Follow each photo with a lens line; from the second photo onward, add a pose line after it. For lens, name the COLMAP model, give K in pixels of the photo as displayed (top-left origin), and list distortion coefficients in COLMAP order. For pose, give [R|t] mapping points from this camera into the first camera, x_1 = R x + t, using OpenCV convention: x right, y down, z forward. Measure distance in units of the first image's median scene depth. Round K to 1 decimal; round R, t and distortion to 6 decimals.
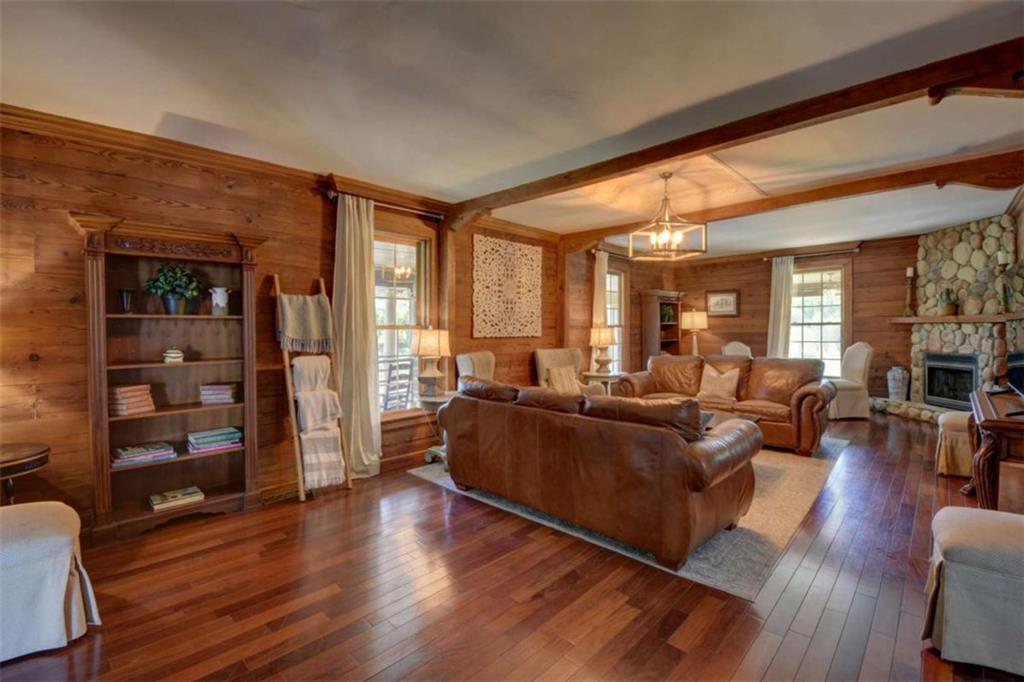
lens RADIAL K [[449.4, 0, 512.0], [0, 449.4, 341.0], [0, 0, 1]] dist [0.014779, -0.021069]
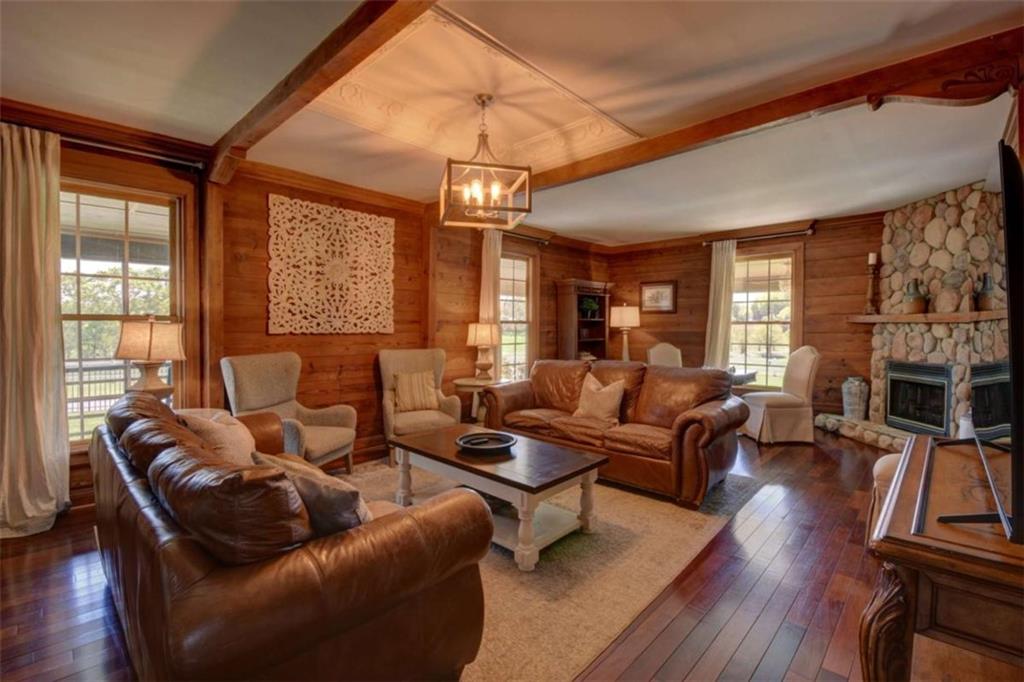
lens RADIAL K [[449.4, 0, 512.0], [0, 449.4, 341.0], [0, 0, 1]] dist [0.014779, -0.021069]
pose [[0.999903, 0.013910, -0.000362, 0.279216], [-0.013906, 0.999868, 0.008359, -0.006304], [0.000478, -0.008353, 0.999965, 0.224456]]
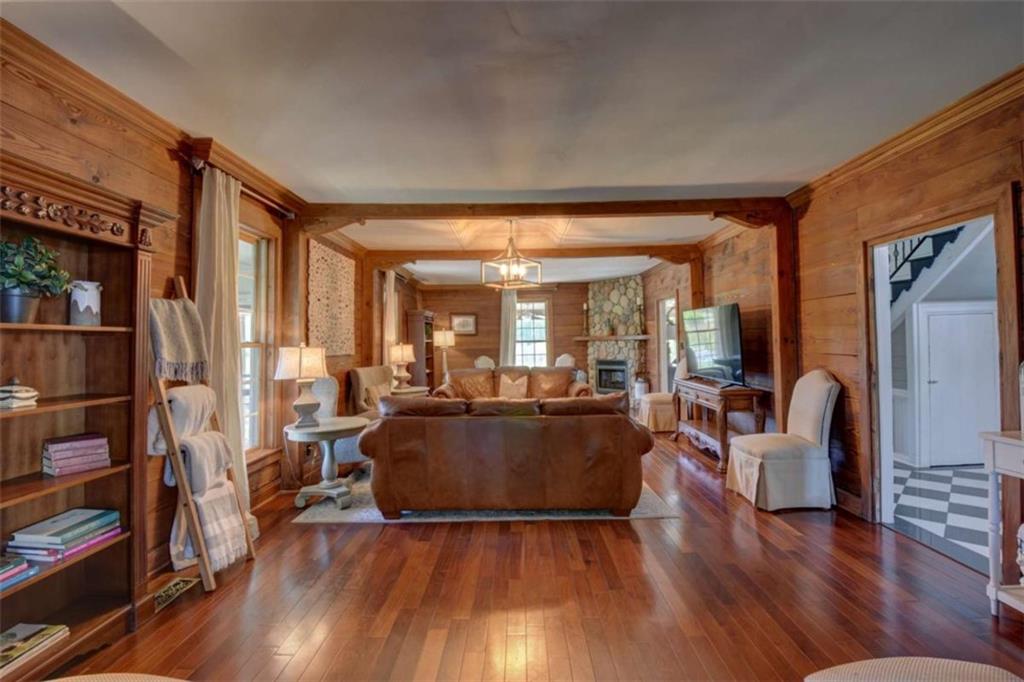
lens RADIAL K [[449.4, 0, 512.0], [0, 449.4, 341.0], [0, 0, 1]] dist [0.014779, -0.021069]
pose [[0.731208, -0.000335, 0.682154, -0.347727], [0.028239, 0.999158, -0.029779, -0.001043], [-0.681570, 0.041038, 0.730602, 0.085142]]
